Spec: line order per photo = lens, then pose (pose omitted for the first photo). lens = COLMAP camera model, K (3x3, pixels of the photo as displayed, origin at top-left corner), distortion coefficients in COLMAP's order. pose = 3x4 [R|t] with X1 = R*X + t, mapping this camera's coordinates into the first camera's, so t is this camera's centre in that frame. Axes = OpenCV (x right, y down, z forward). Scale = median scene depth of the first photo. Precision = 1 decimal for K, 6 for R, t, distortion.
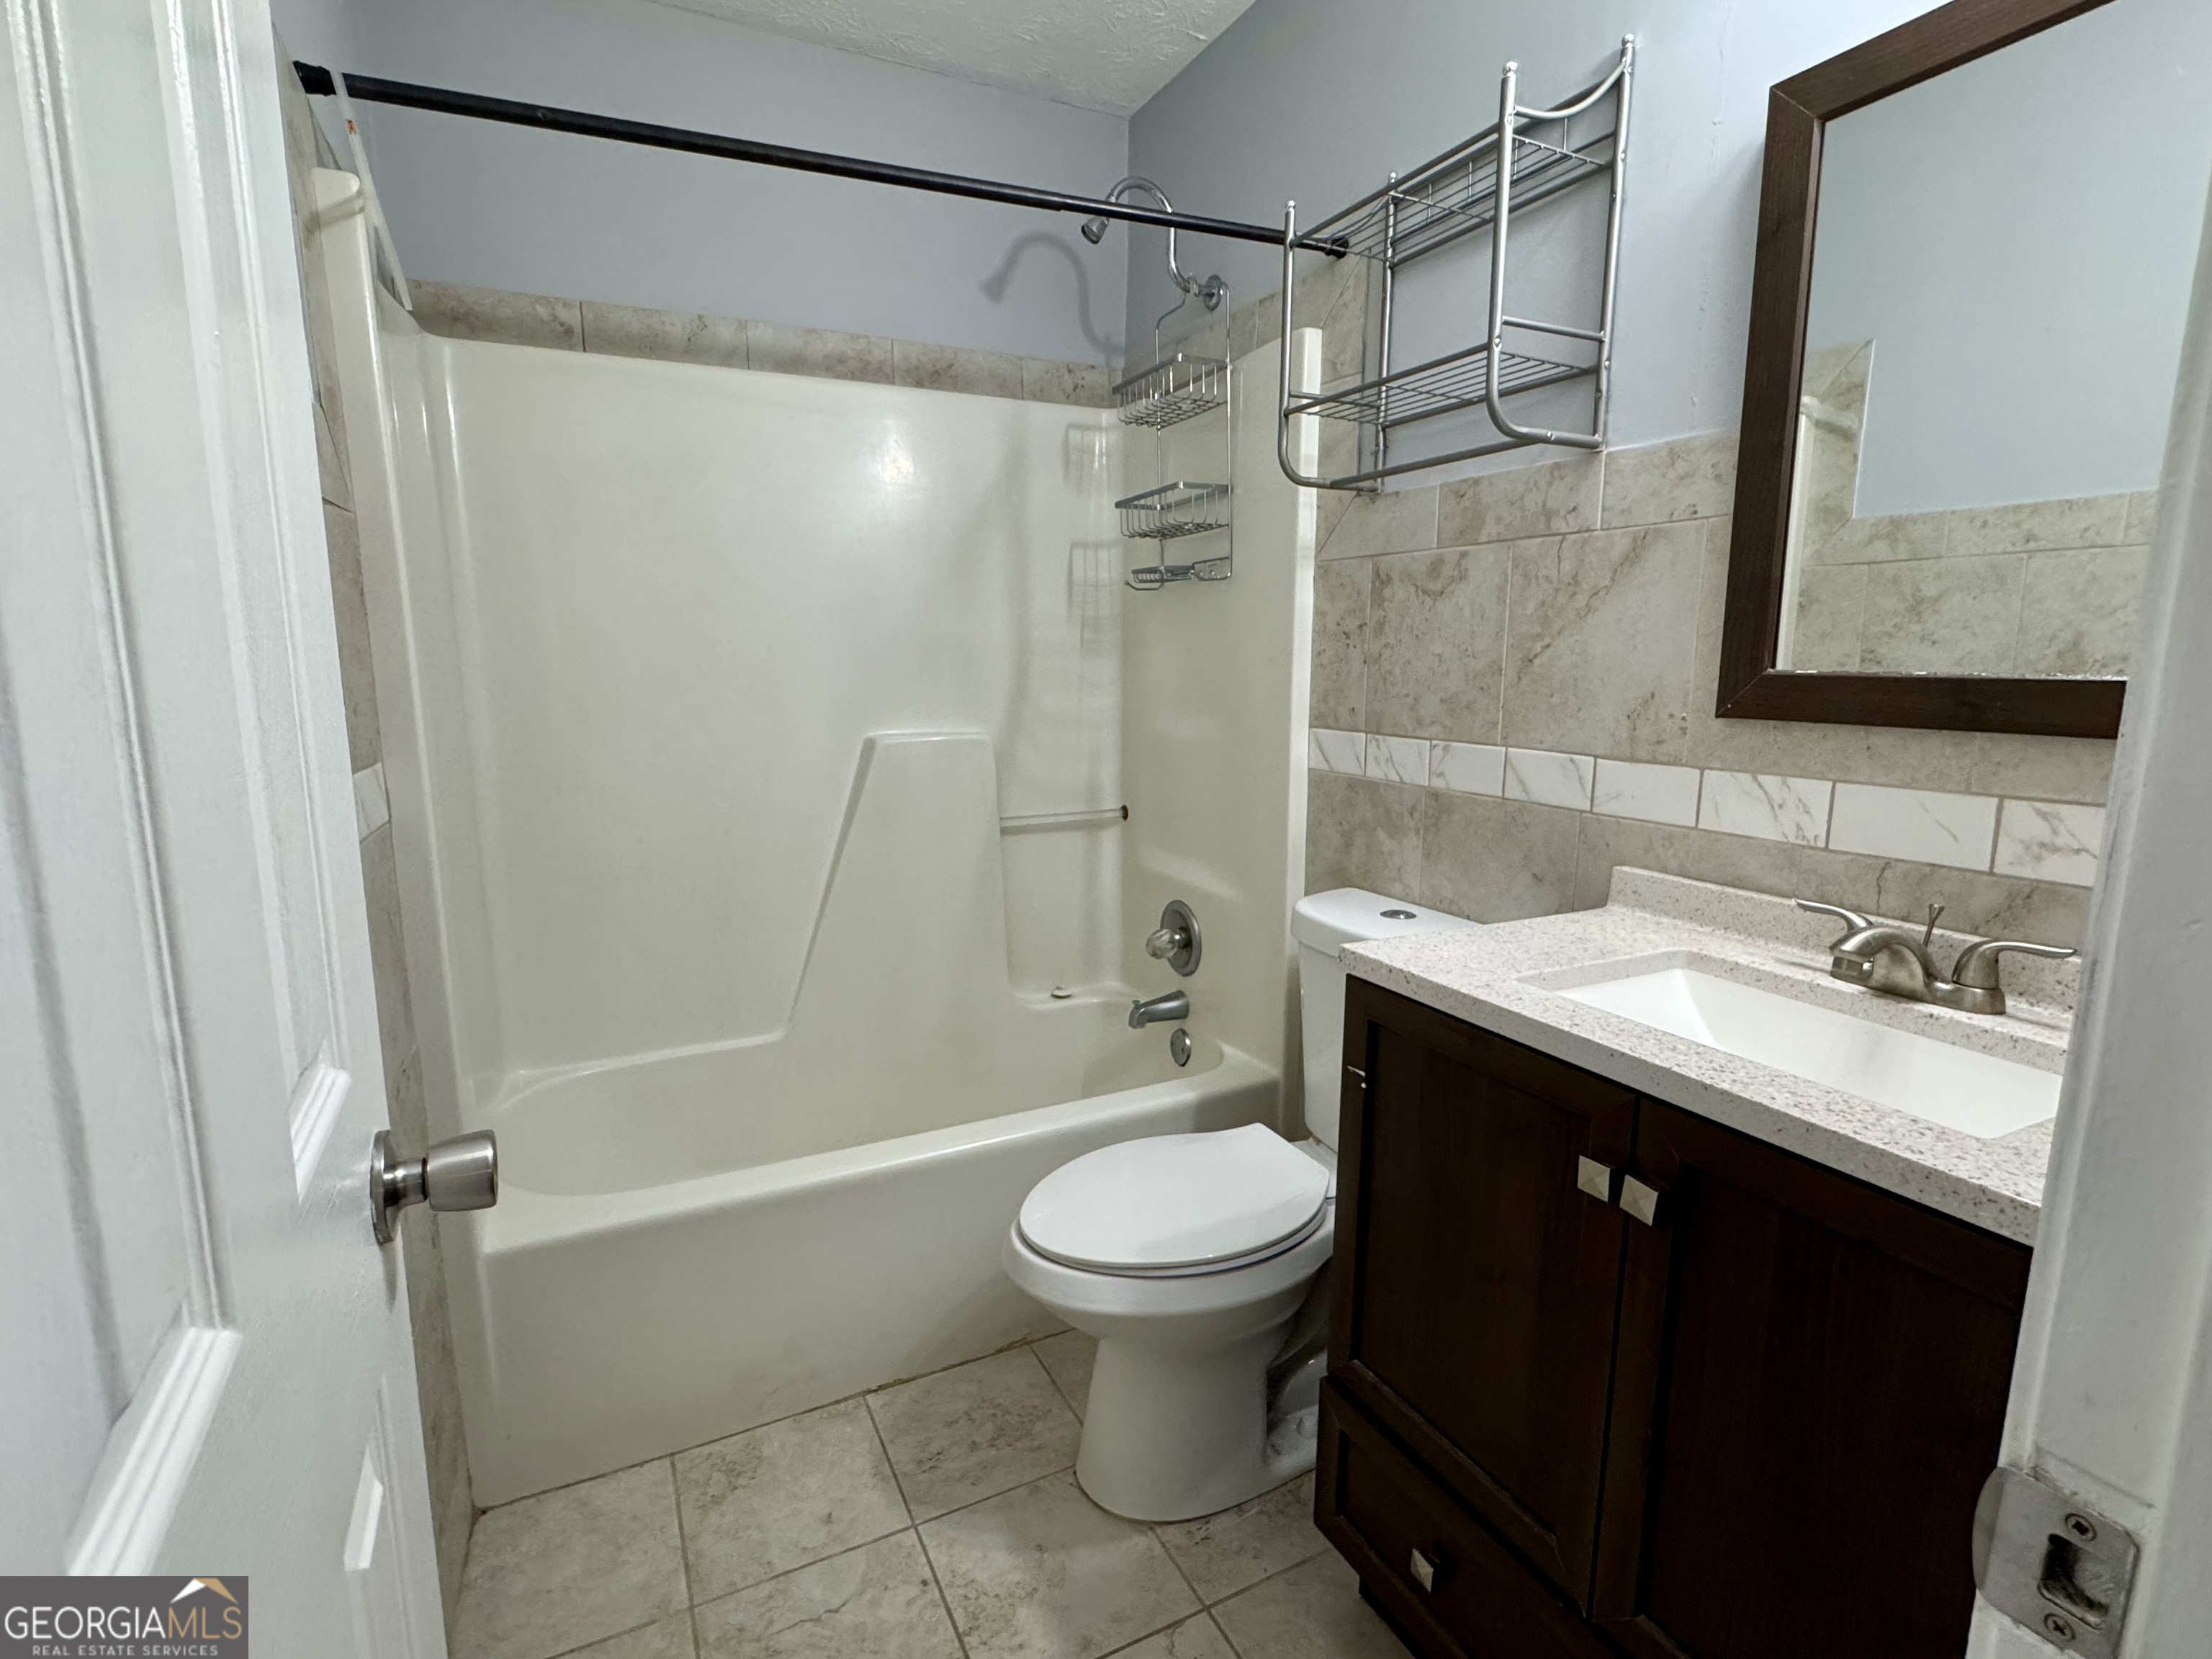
lens RADIAL K [[1068.9, 0, 1102.2], [0, 1068.9, 822.5], [0, 0, 1]] dist [-0.001174, -0.000647]
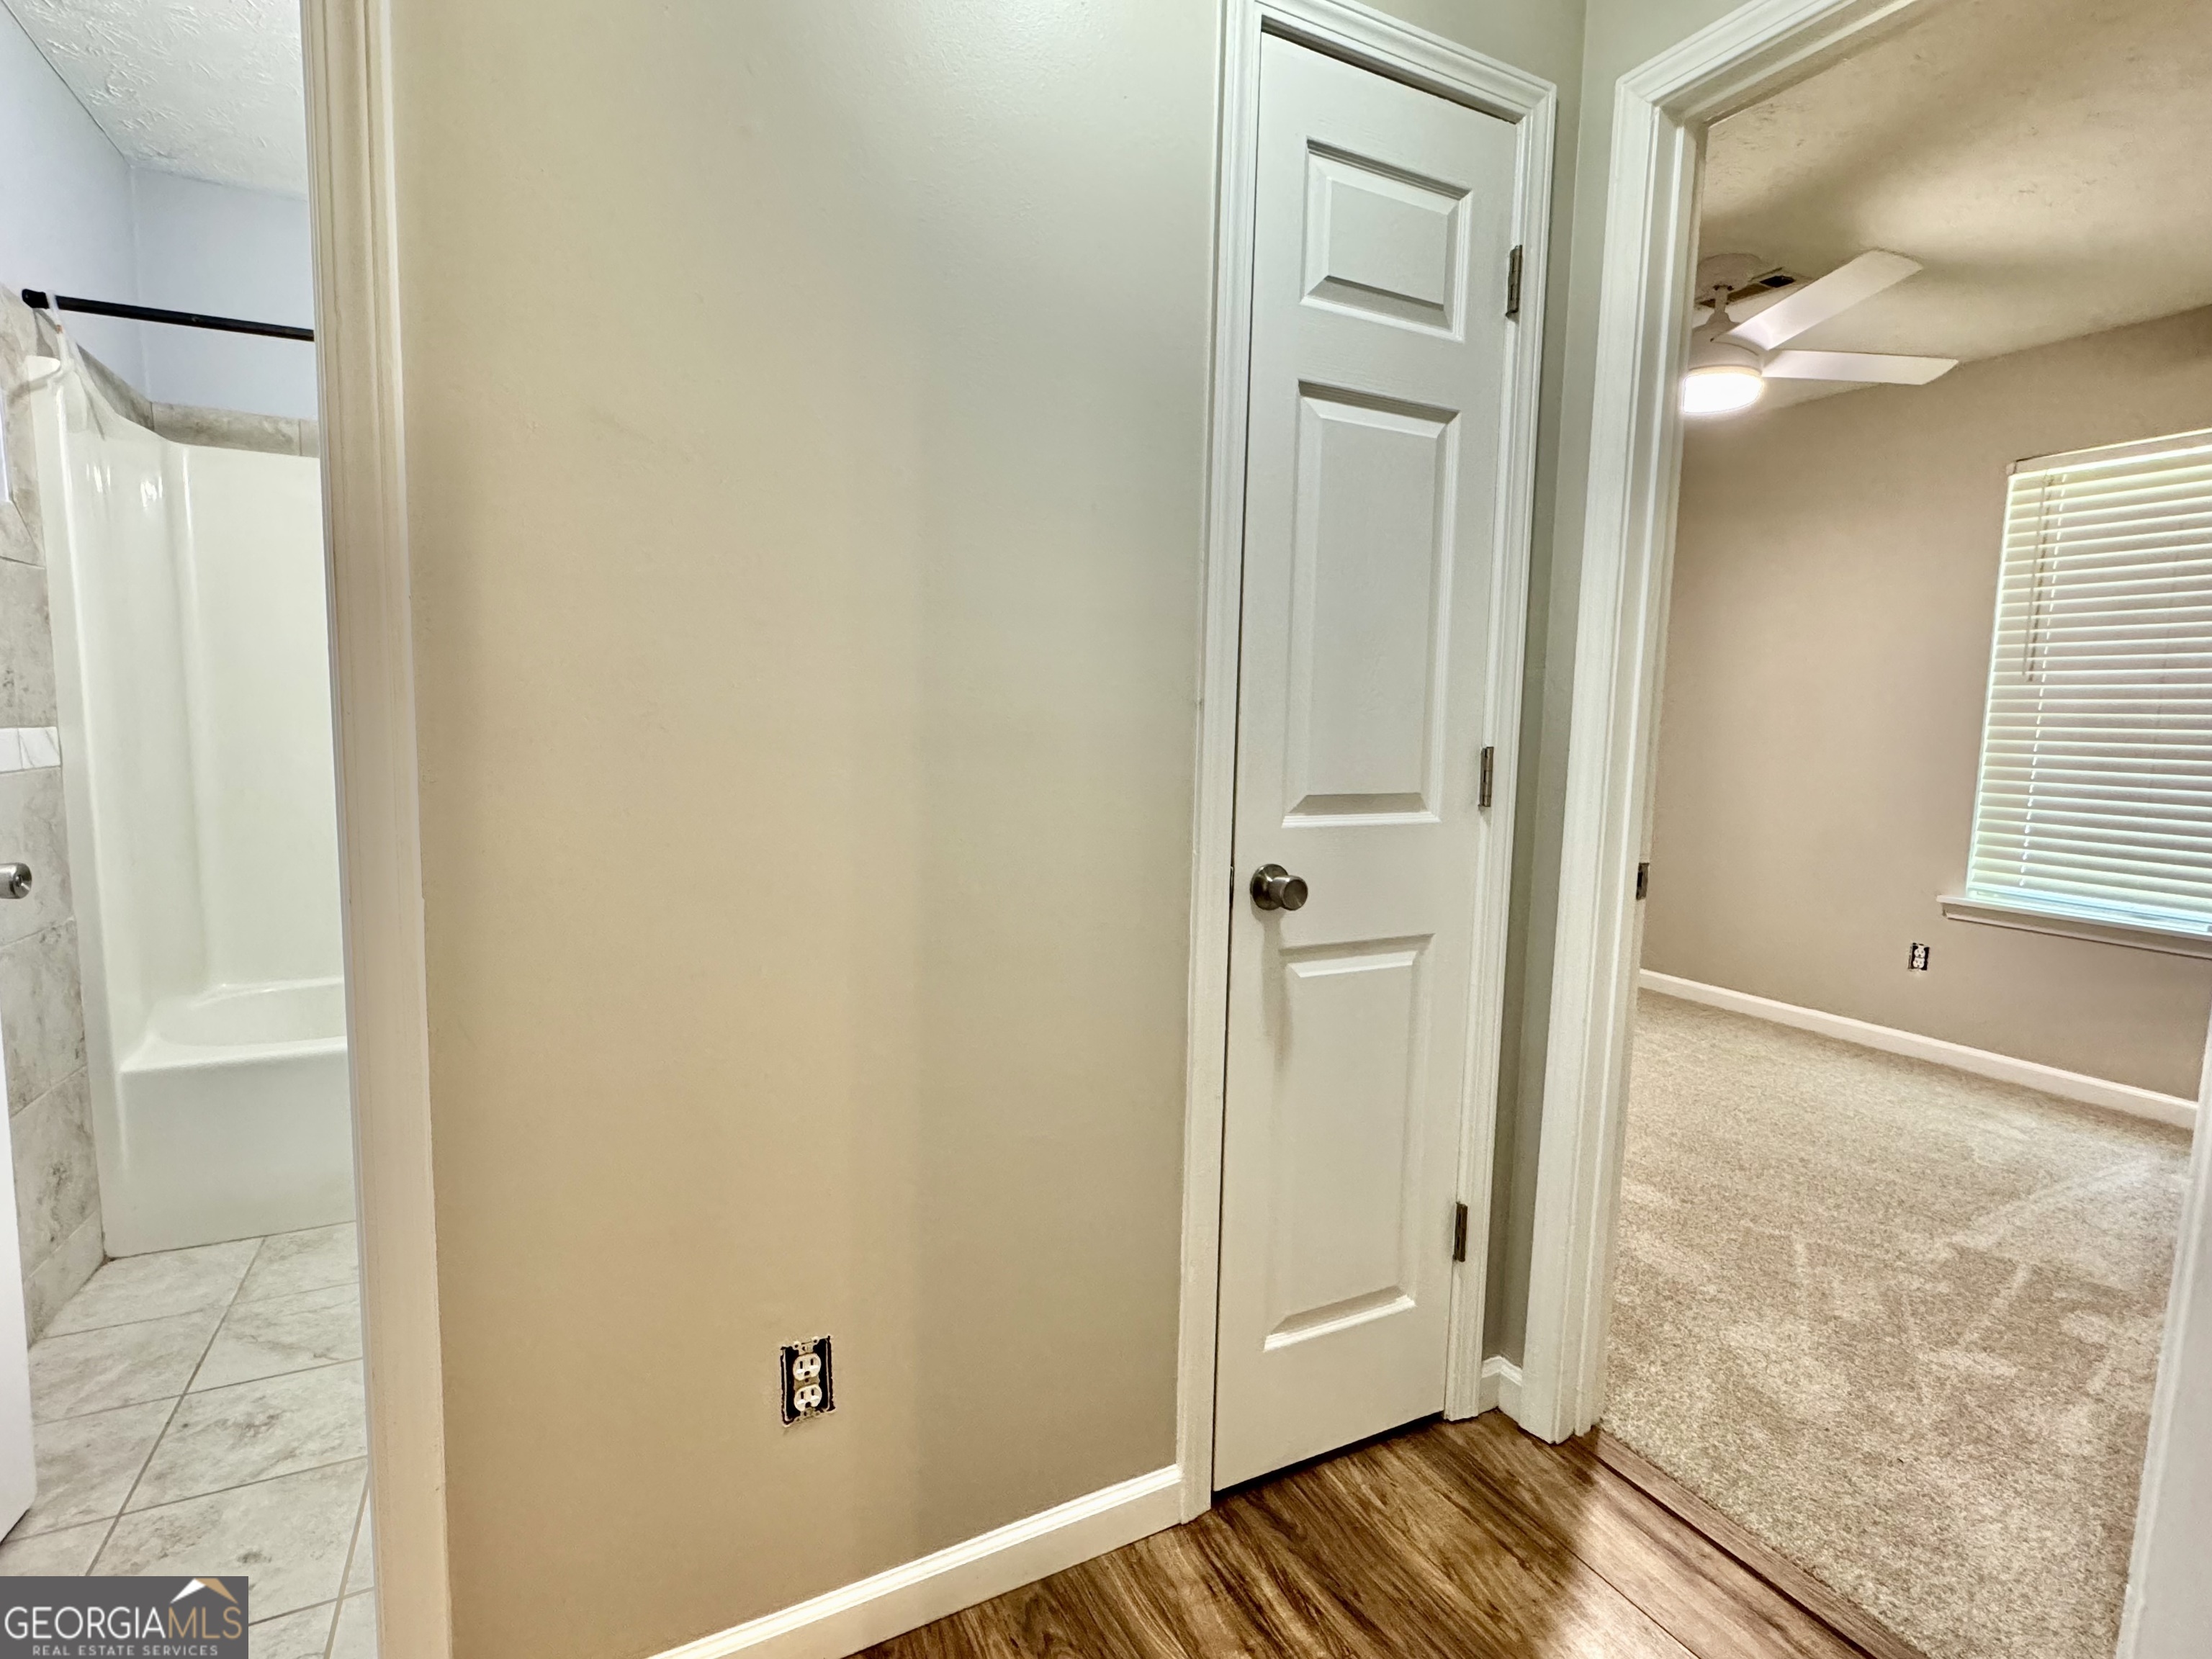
lens RADIAL K [[1068.9, 0, 1104.6], [0, 1068.9, 828.7], [0, 0, 1]] dist [-0.001174, -0.000647]
pose [[0.999459, 0.022864, 0.023643, 0.693455], [-0.021386, 0.997911, -0.060957, 0.131863], [-0.024987, 0.060418, 0.997860, -0.483487]]
